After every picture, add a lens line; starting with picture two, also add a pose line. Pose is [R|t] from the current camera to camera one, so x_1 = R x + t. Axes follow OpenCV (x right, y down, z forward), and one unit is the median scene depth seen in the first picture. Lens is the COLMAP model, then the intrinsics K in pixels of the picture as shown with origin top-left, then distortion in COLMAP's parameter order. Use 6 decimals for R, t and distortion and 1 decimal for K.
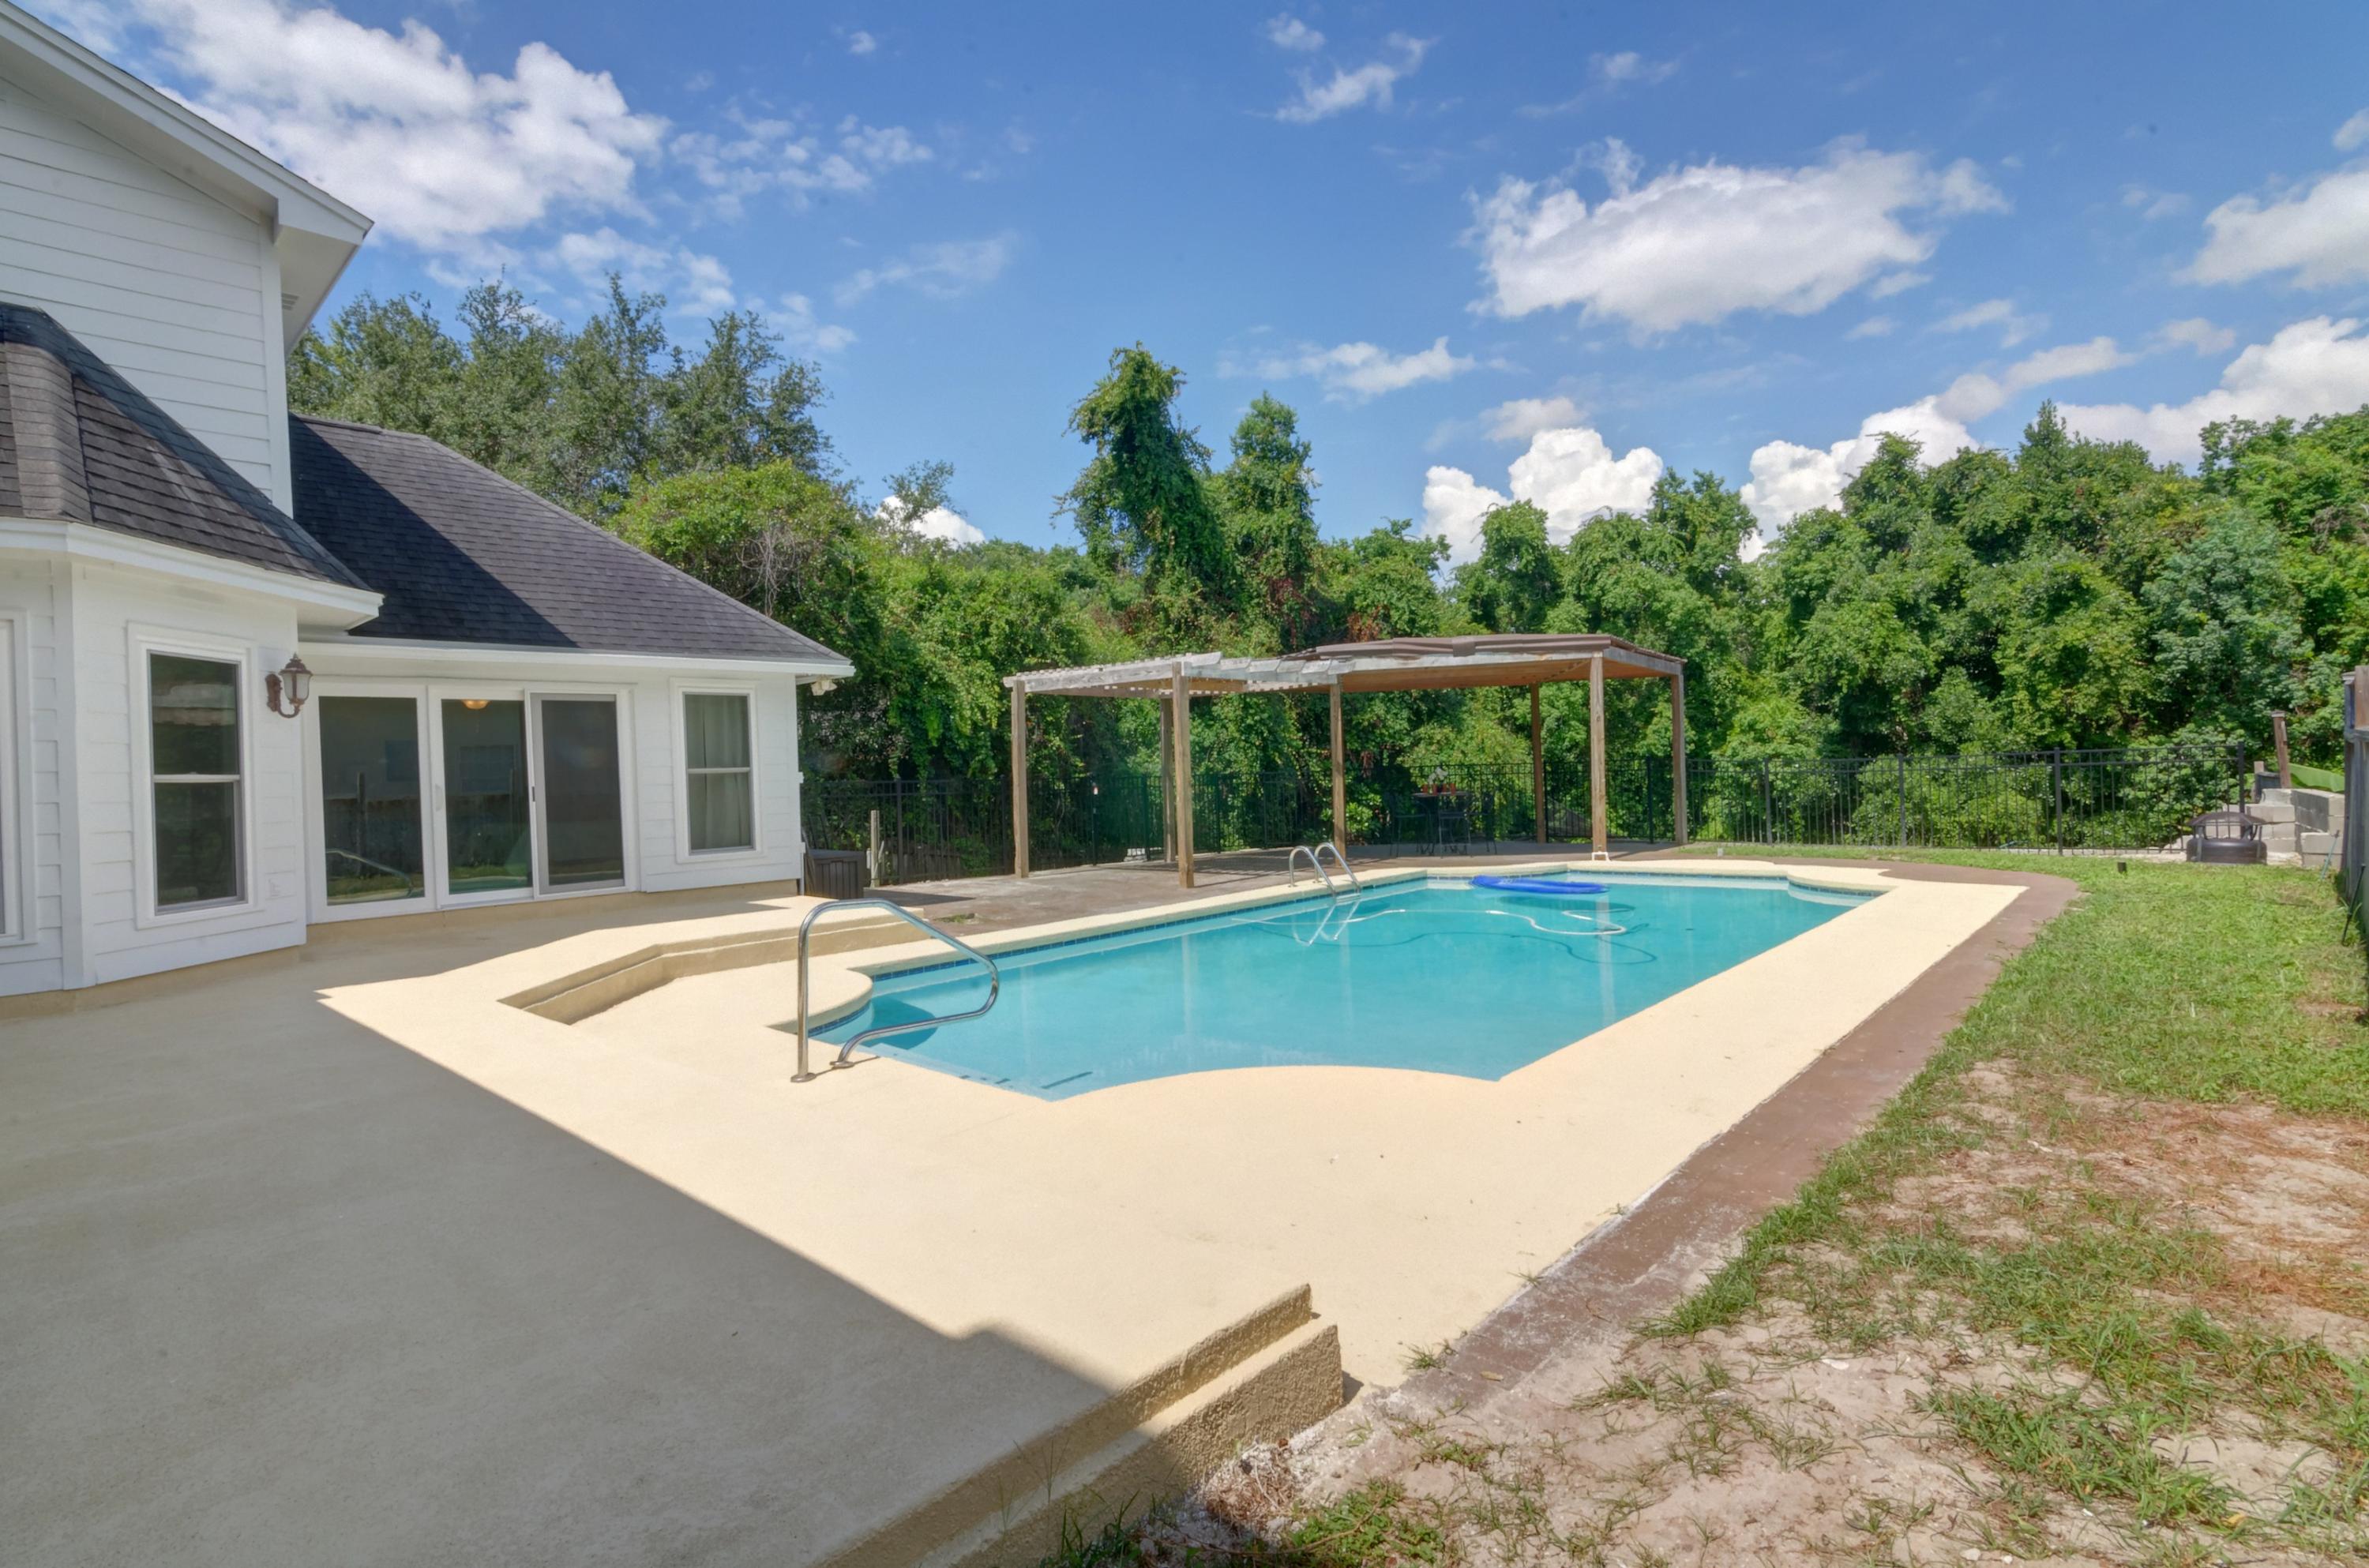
lens RADIAL K [[1126.8, 0, 1173.5], [0, 1126.8, 776.5], [0, 0, 1]] dist [0.006320, -0.000620]
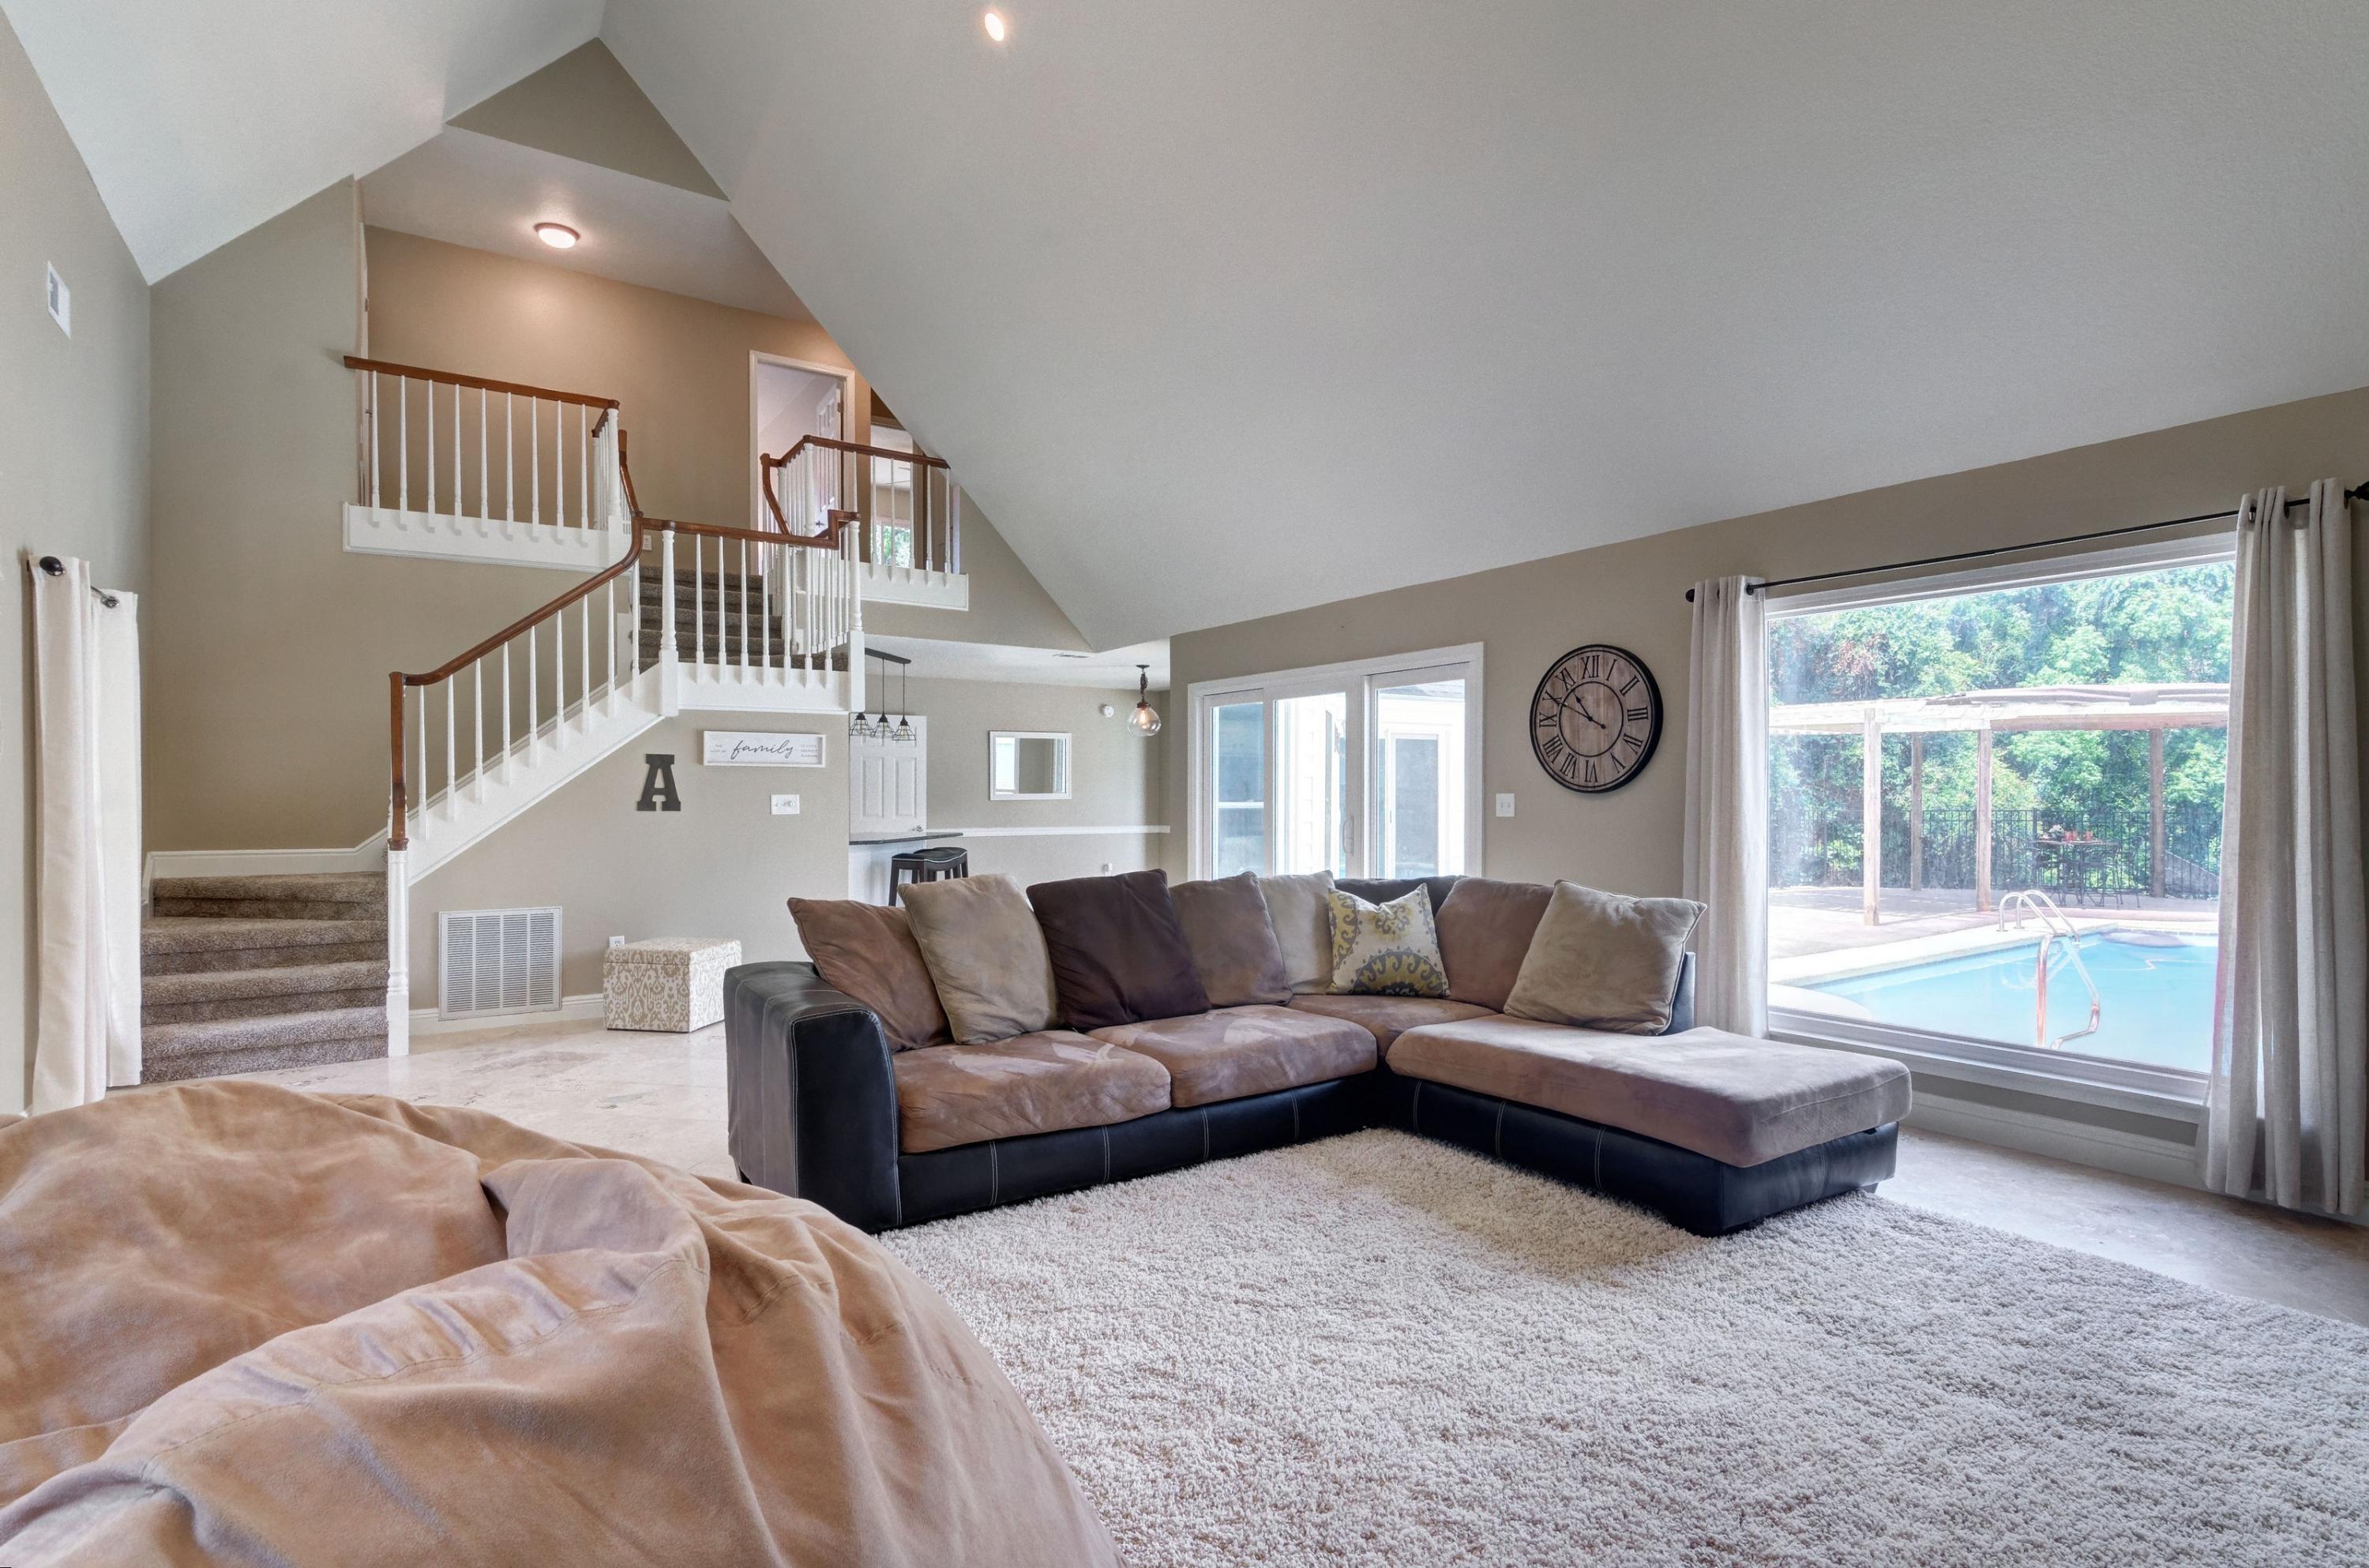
lens RADIAL K [[1145.7, 0, 1168.4], [0, 1145.7, 797.7], [0, 0, 1]] dist [0.006198, 0.000071]
pose [[0.973399, 0.038203, -0.225911, -0.195039], [-0.036568, 0.999266, 0.011419, -0.003724], [0.226181, -0.002854, 0.974081, -0.093675]]
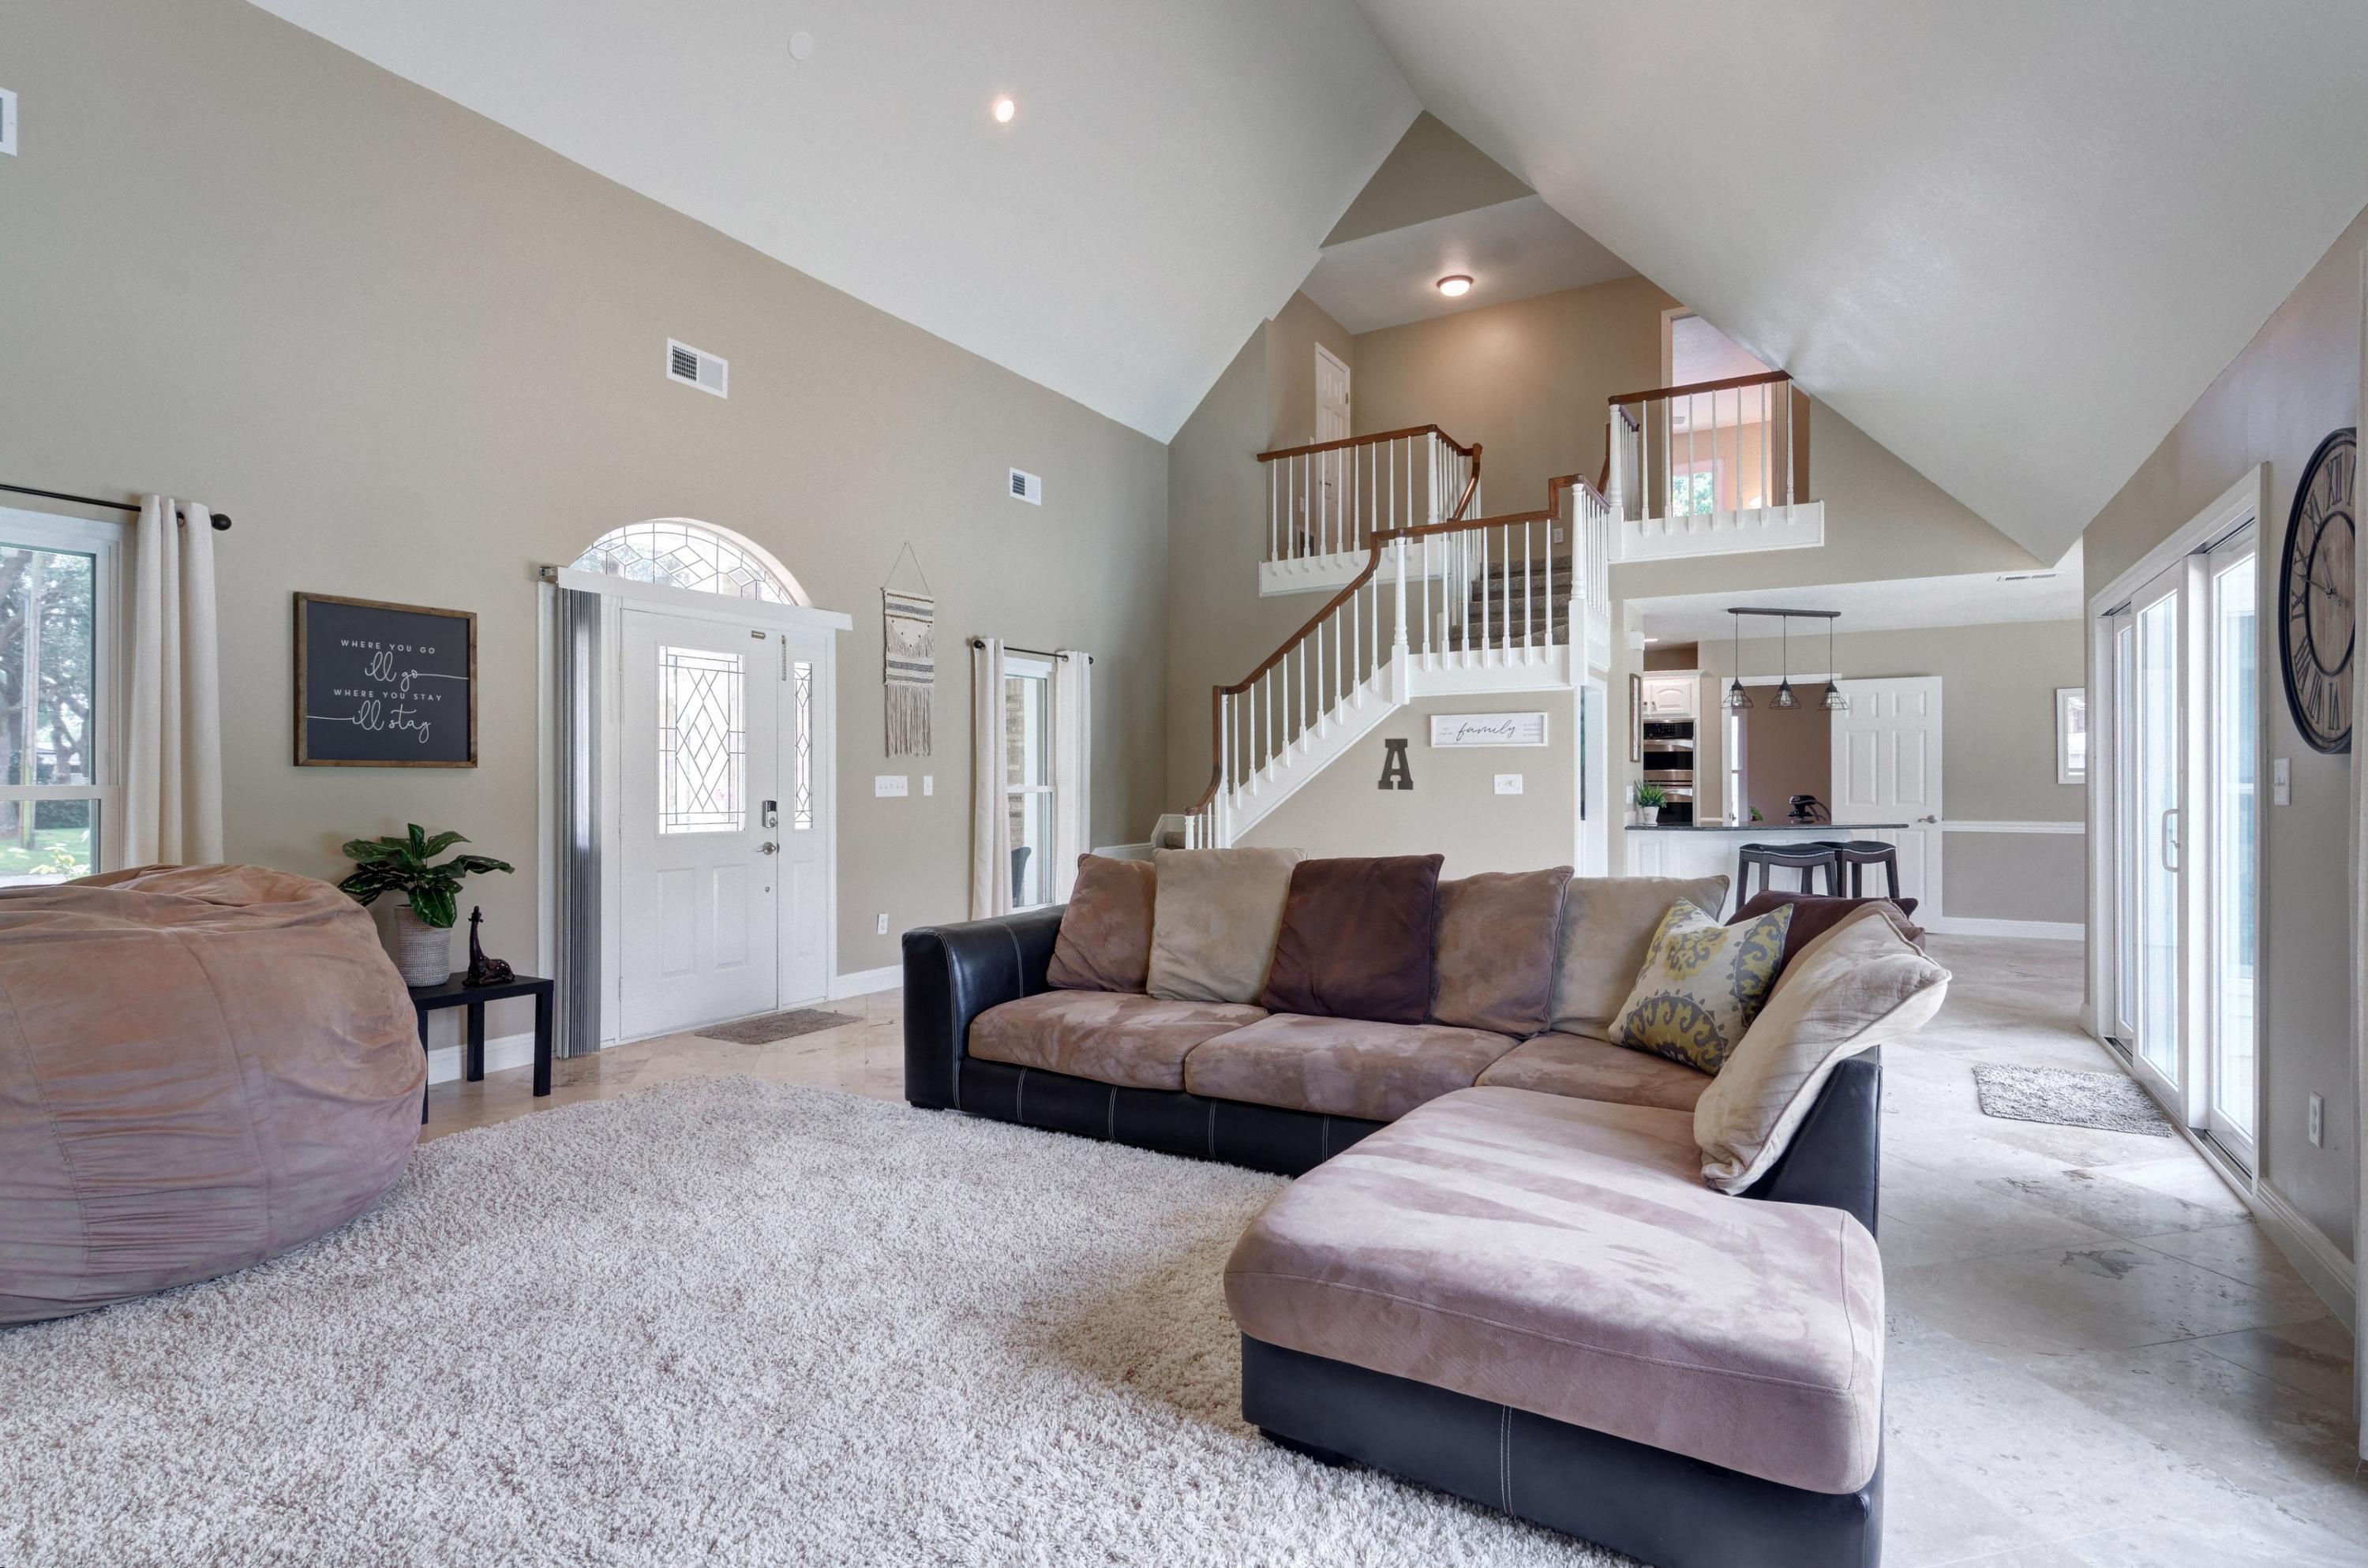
lens RADIAL K [[1167.7, 0, 1175.6], [0, 1167.7, 777.6], [0, 0, 1]] dist [0.004094, -0.000391]
pose [[0.226587, 0.033102, -0.973428, -0.098872], [-0.008364, 0.999452, 0.032040, -0.005409], [0.973955, 0.000882, 0.226740, 0.003912]]
